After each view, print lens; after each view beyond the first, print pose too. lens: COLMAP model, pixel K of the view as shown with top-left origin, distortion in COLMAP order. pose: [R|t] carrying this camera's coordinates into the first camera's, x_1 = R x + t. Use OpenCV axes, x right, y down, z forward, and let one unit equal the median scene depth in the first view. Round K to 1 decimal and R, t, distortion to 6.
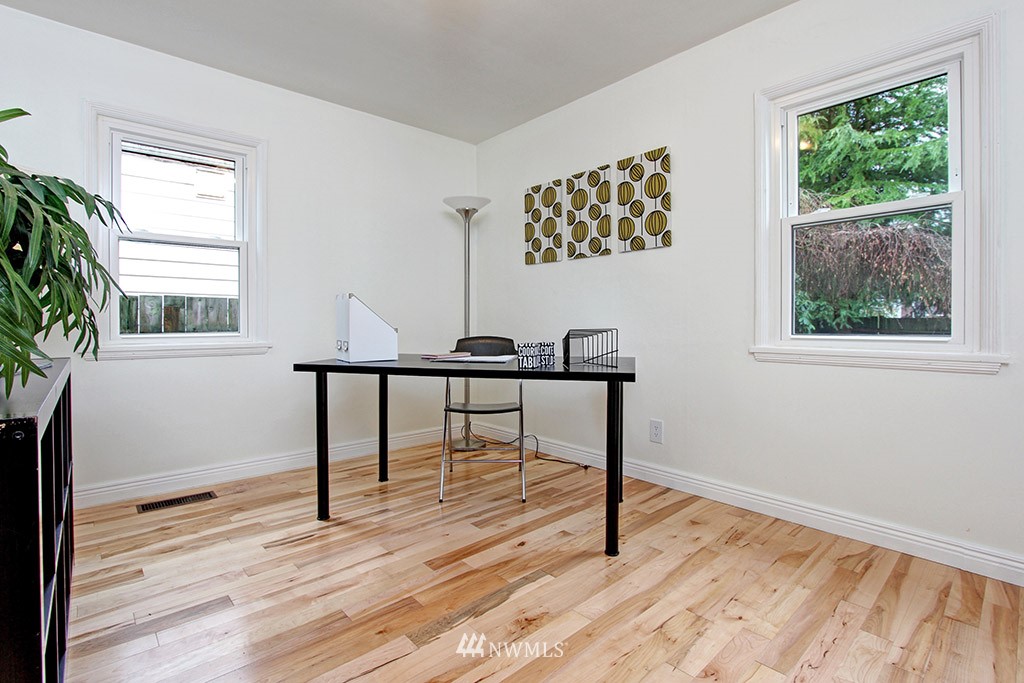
lens RADIAL K [[466.9, 0, 512.2], [0, 466.9, 319.1], [0, 0, 1]] dist [-0.000172, -0.000160]
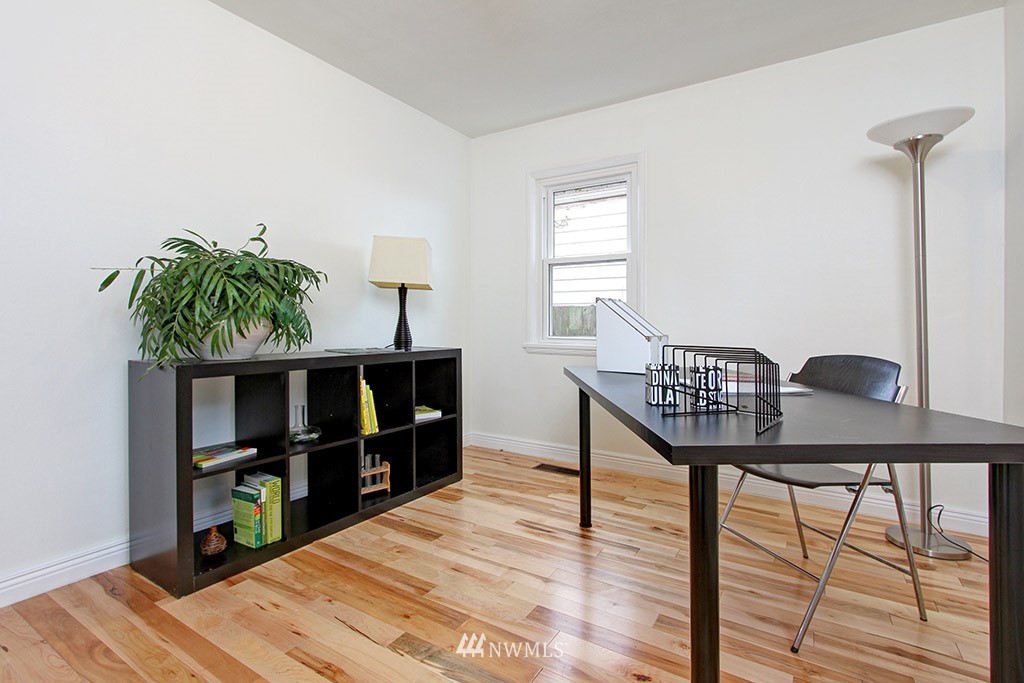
lens RADIAL K [[492.8, 0, 533.6], [0, 492.8, 321.4], [0, 0, 1]] dist [0.001378, 0.000598]
pose [[0.292624, 0.002171, -0.956225, 0.562942], [0.004278, 0.999984, 0.003579, -0.017402], [0.956218, -0.005138, 0.292610, 0.569745]]
